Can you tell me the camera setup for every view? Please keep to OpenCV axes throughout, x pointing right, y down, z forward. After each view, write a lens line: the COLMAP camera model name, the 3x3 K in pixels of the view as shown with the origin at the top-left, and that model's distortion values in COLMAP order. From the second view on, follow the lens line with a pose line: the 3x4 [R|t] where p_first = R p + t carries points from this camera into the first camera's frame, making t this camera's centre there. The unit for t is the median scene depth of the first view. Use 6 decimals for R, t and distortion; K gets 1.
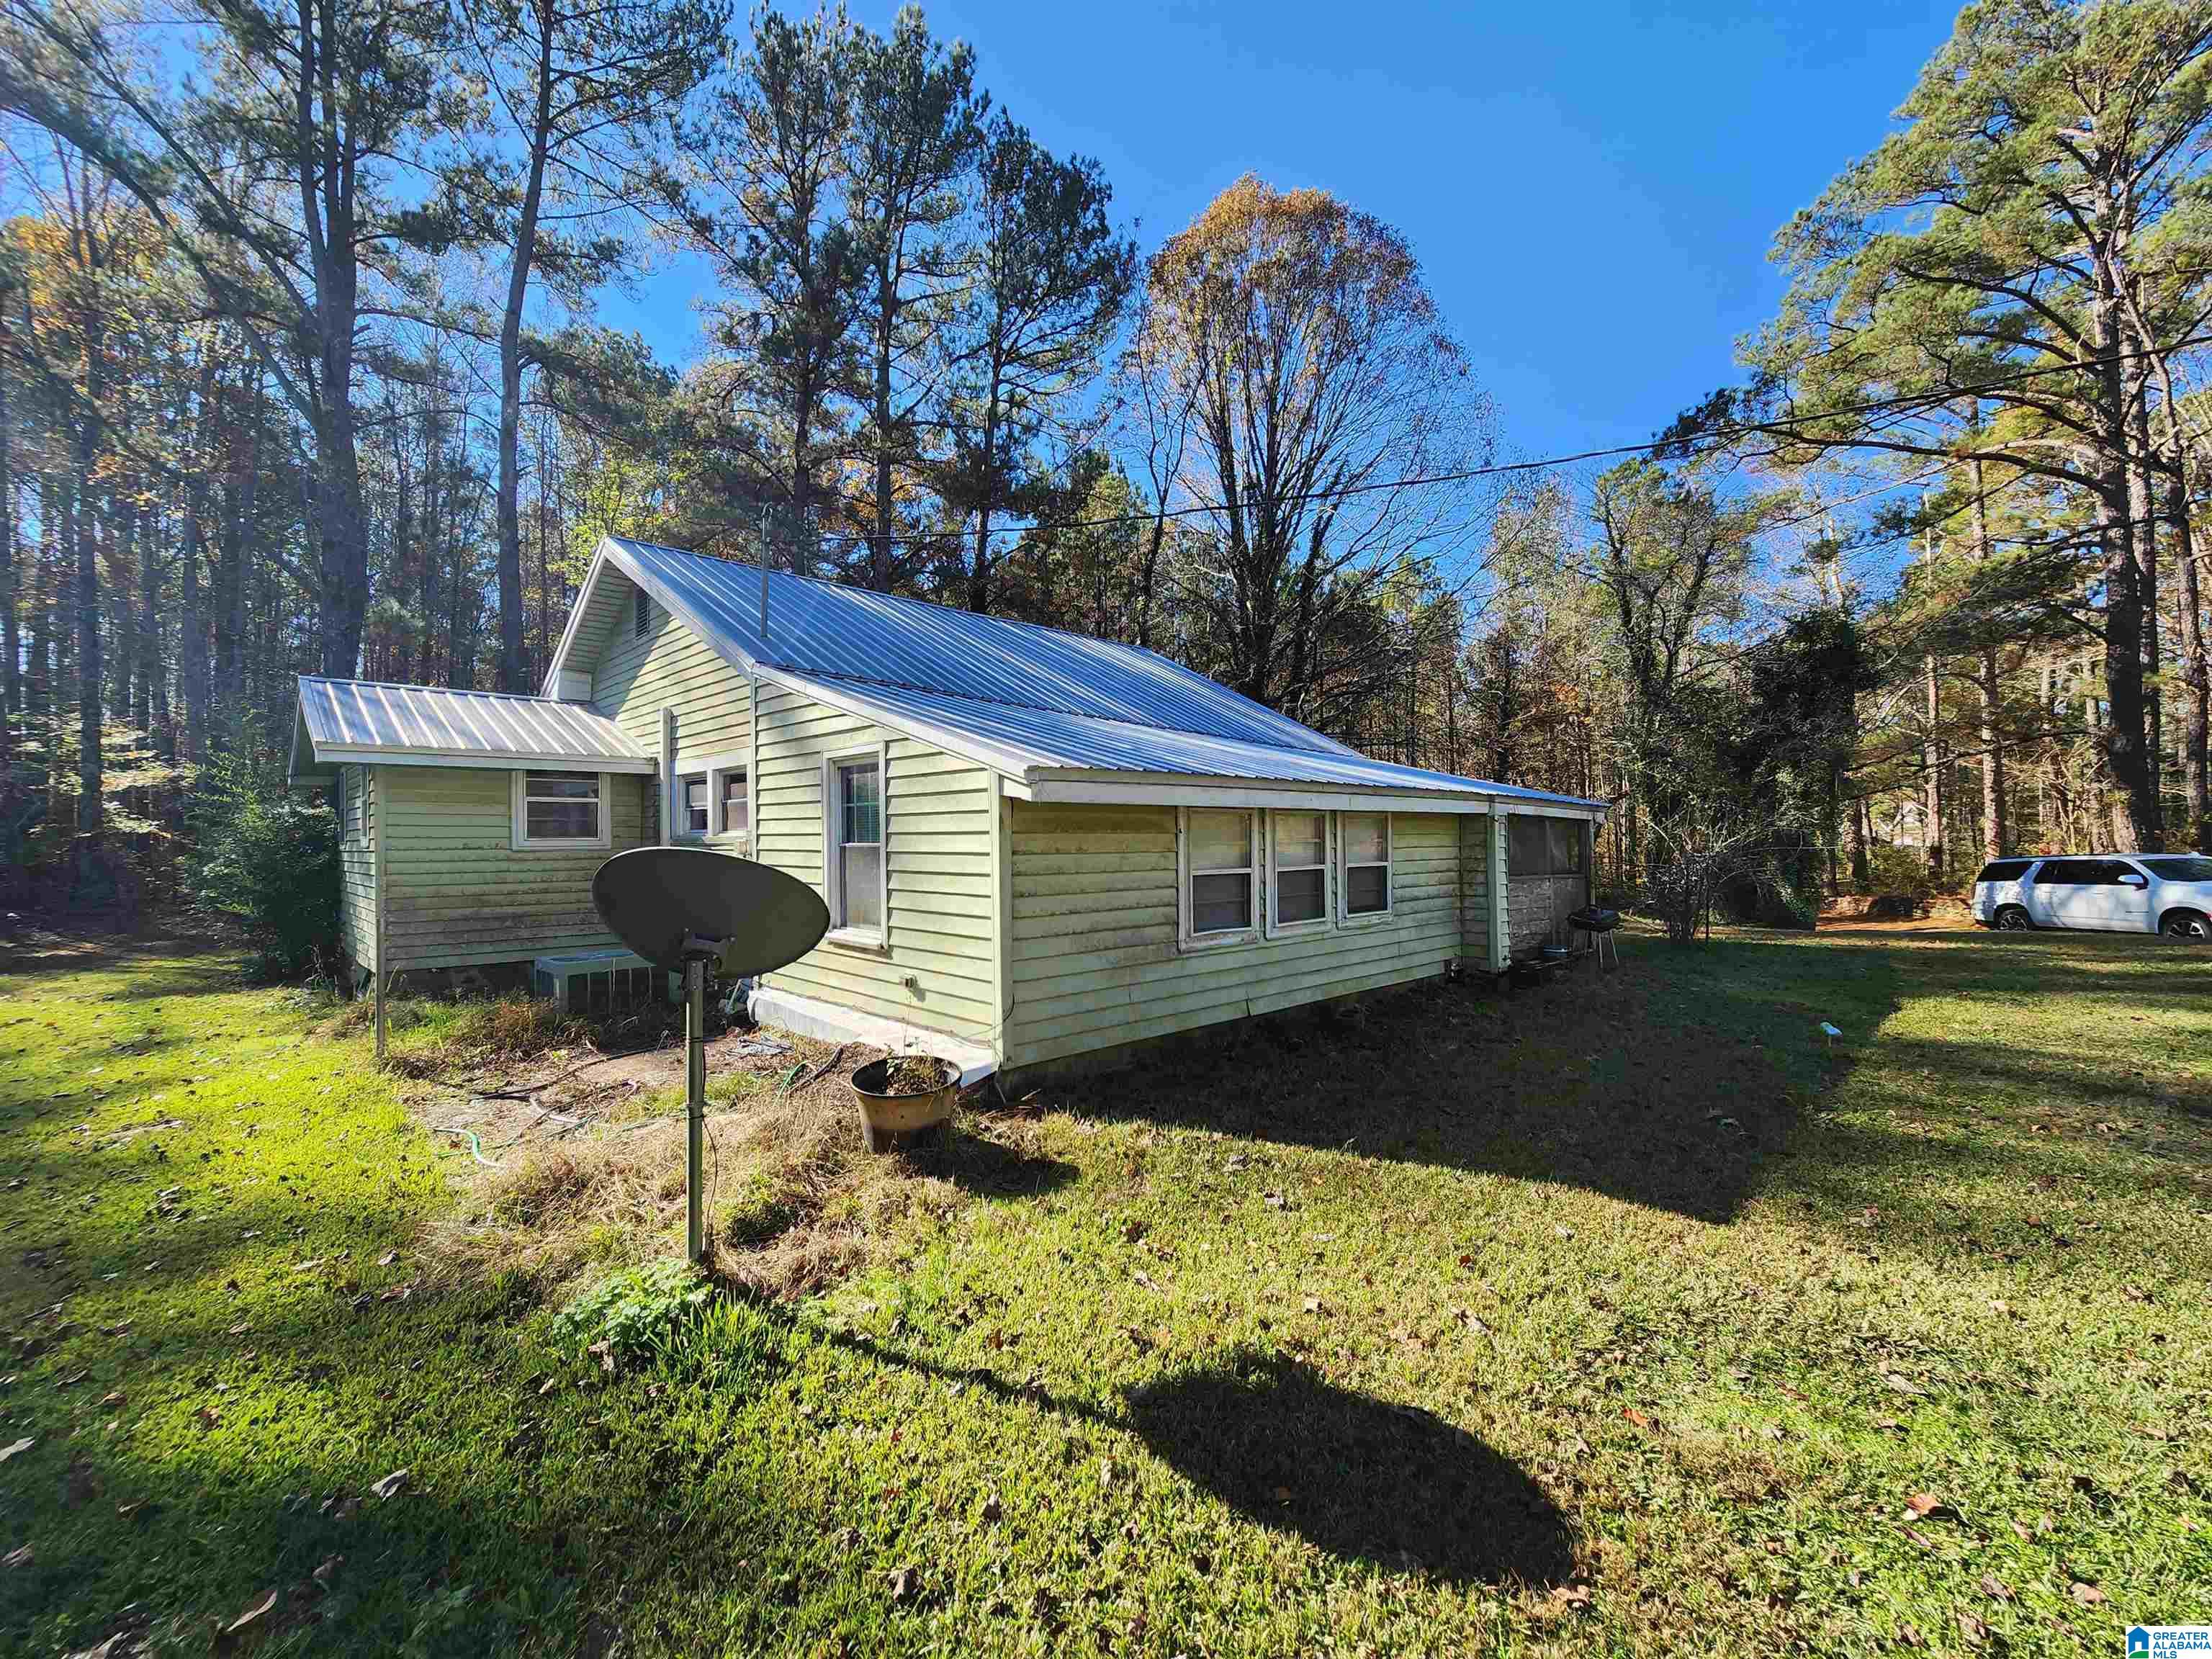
lens RADIAL K [[896.7, 0, 1108.3], [0, 896.7, 827.6], [0, 0, 1]] dist [0.000677, 0.000333]
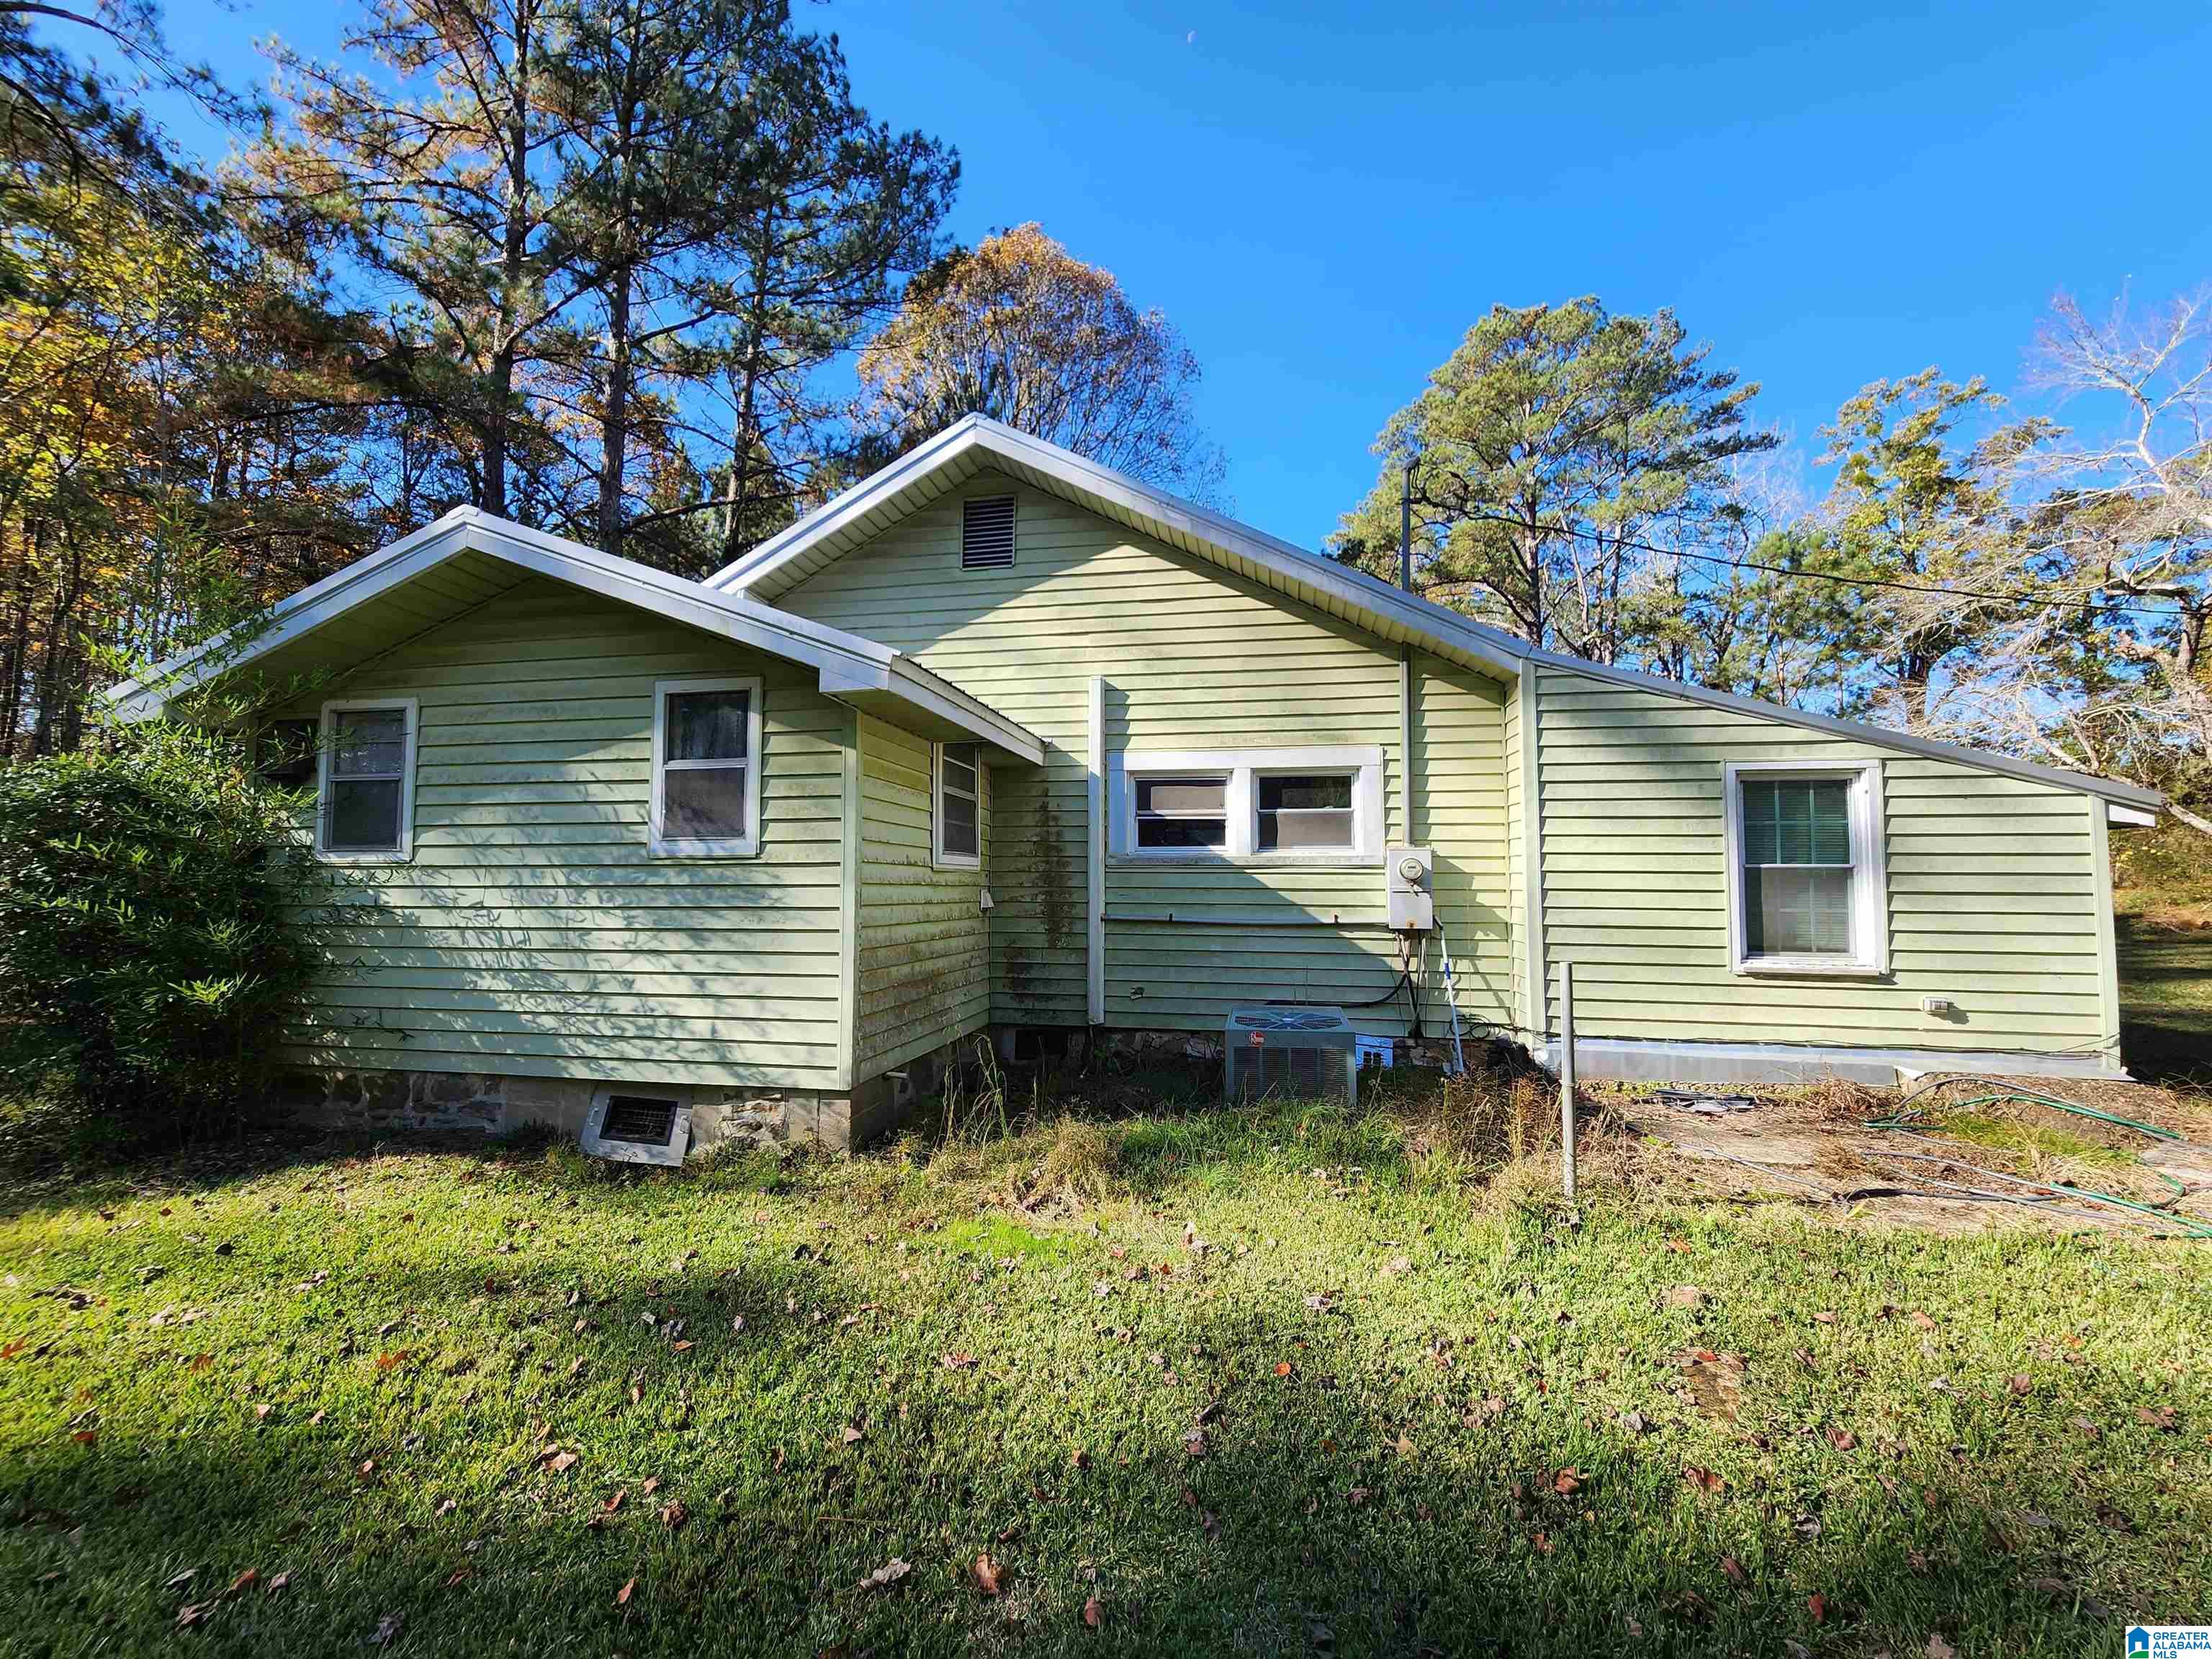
lens RADIAL K [[896.7, 0, 1108.3], [0, 896.7, 827.6], [0, 0, 1]] dist [0.000677, 0.000333]
pose [[0.820770, 0.045465, 0.569447, -1.337213], [-0.015649, 0.998243, -0.057144, 0.042712], [-0.571044, 0.037991, 0.820040, 0.619058]]
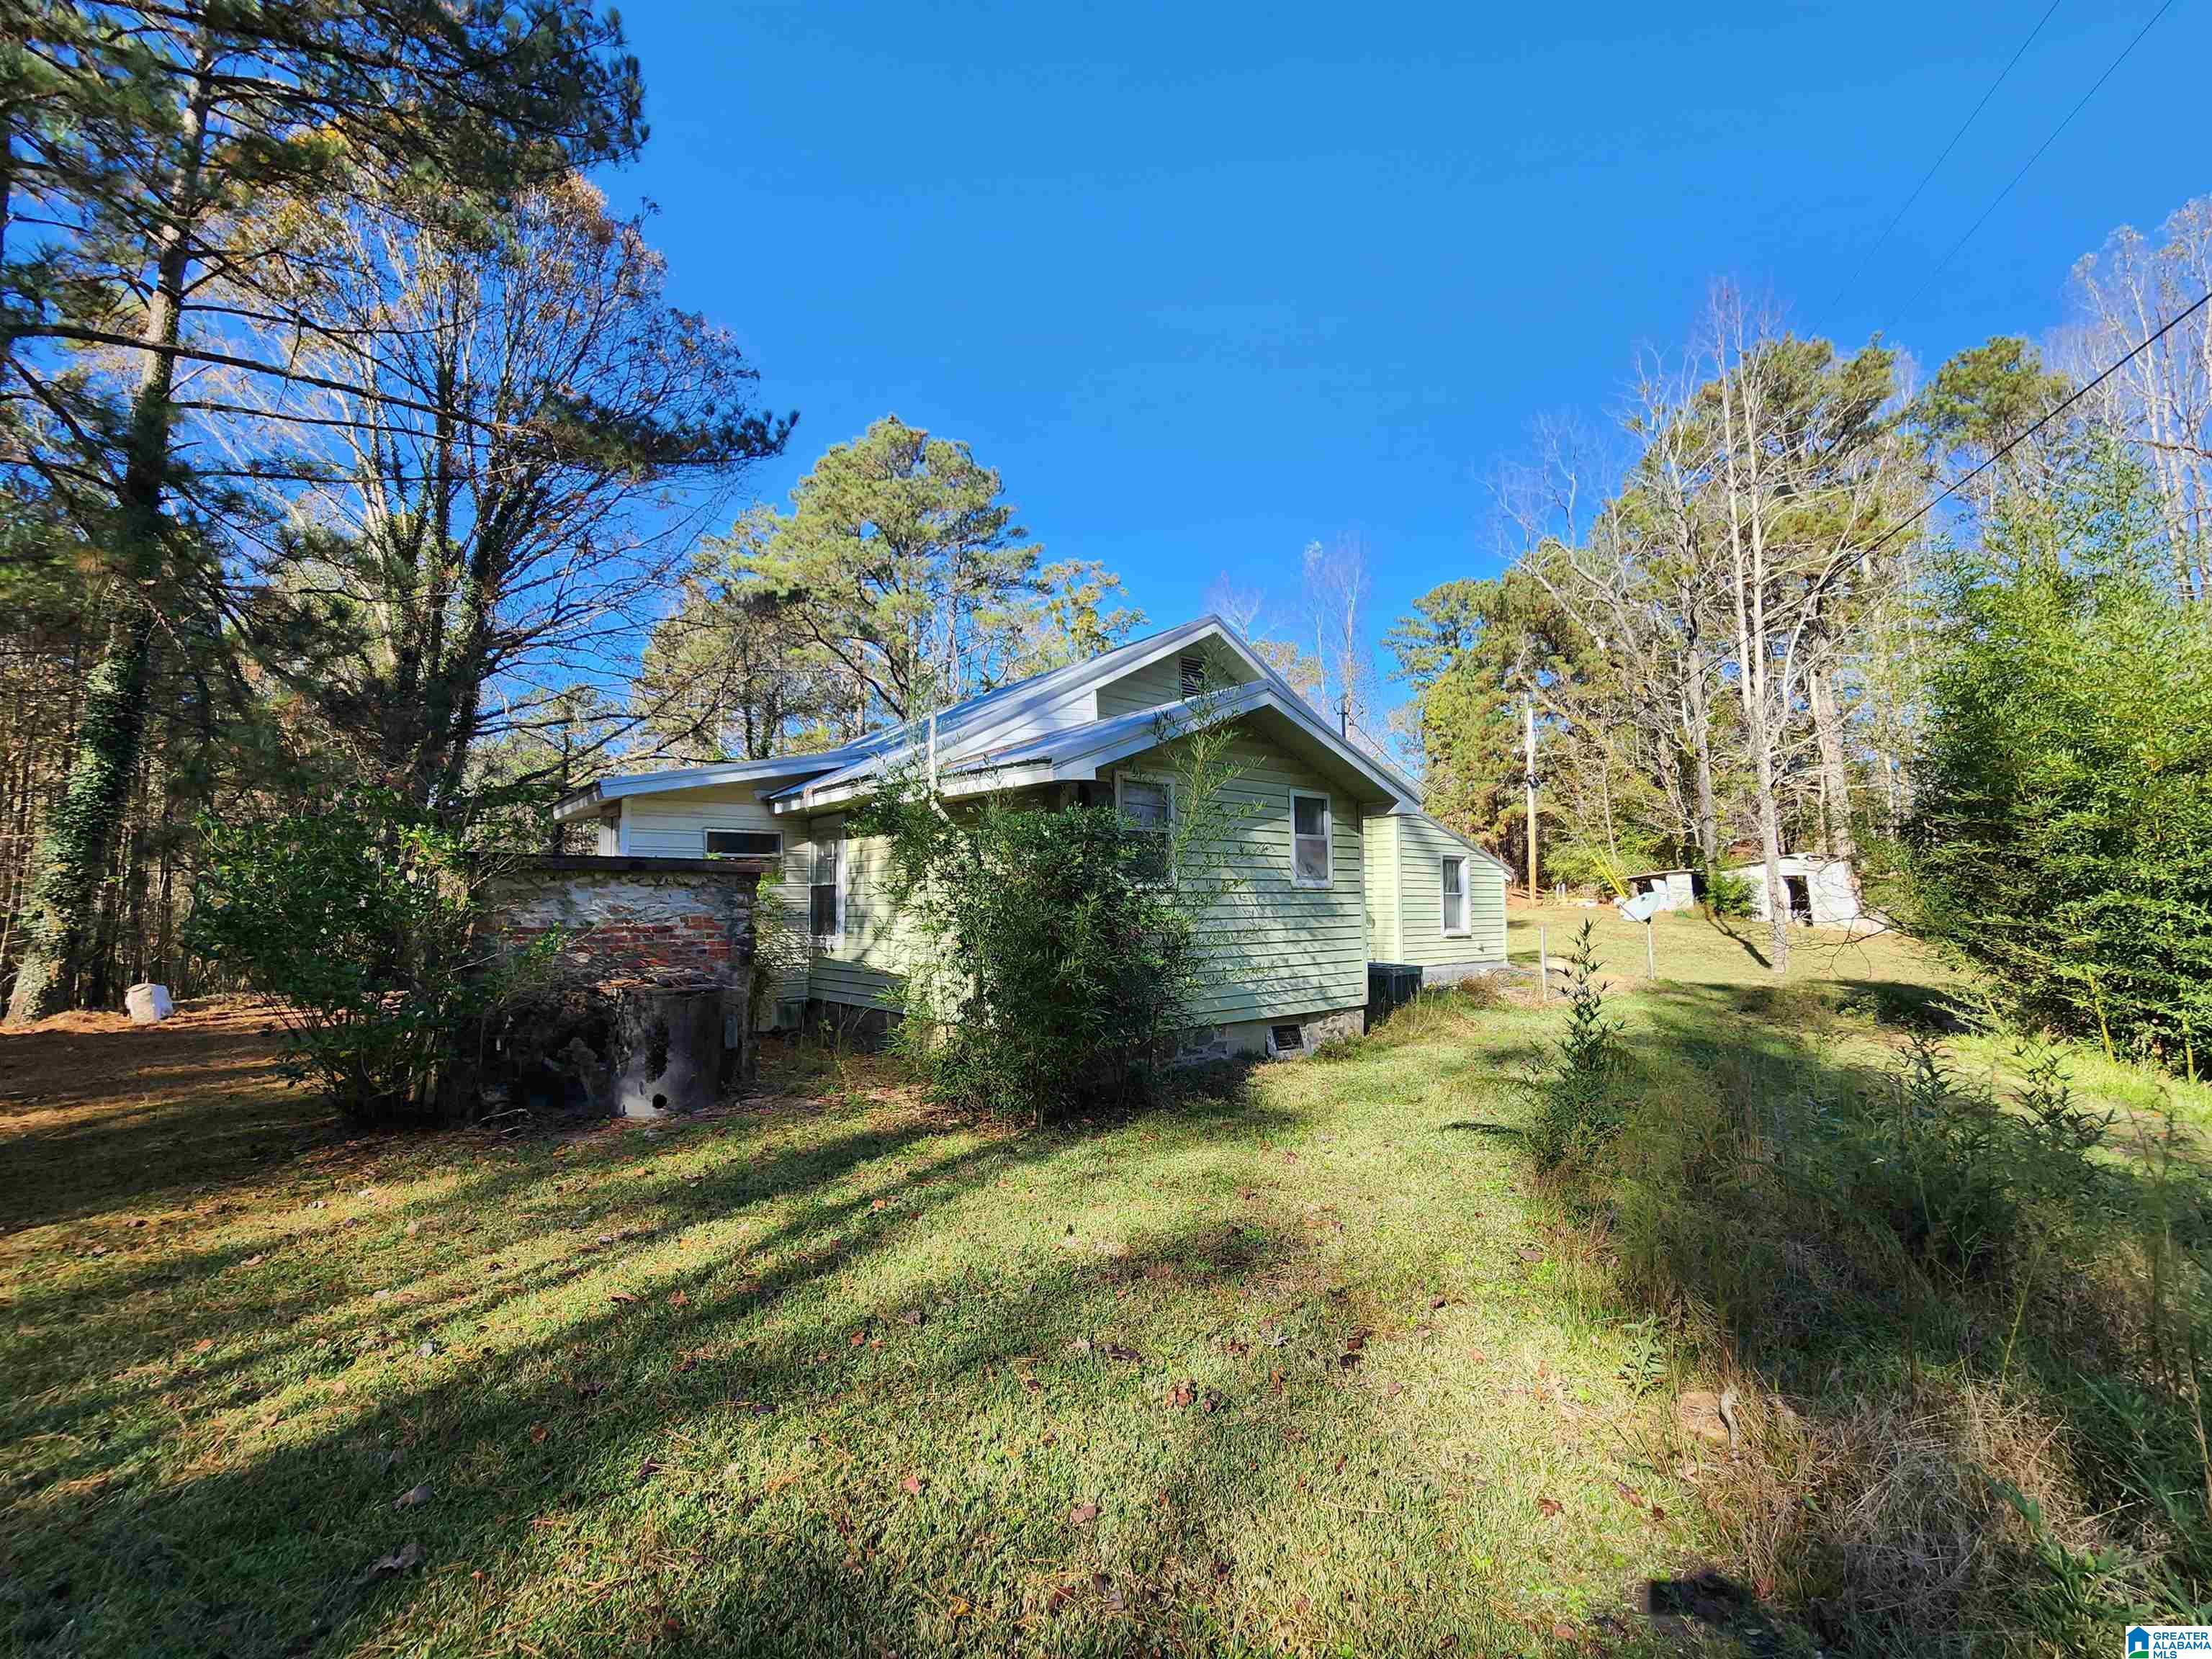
lens RADIAL K [[896.7, 0, 1108.3], [0, 896.7, 827.6], [0, 0, 1]] dist [0.000677, 0.000333]
pose [[0.107003, 0.092177, 0.989977, -2.514134], [-0.002180, 0.995713, -0.092475, 0.063853], [-0.994256, 0.007737, 0.106745, 1.531869]]
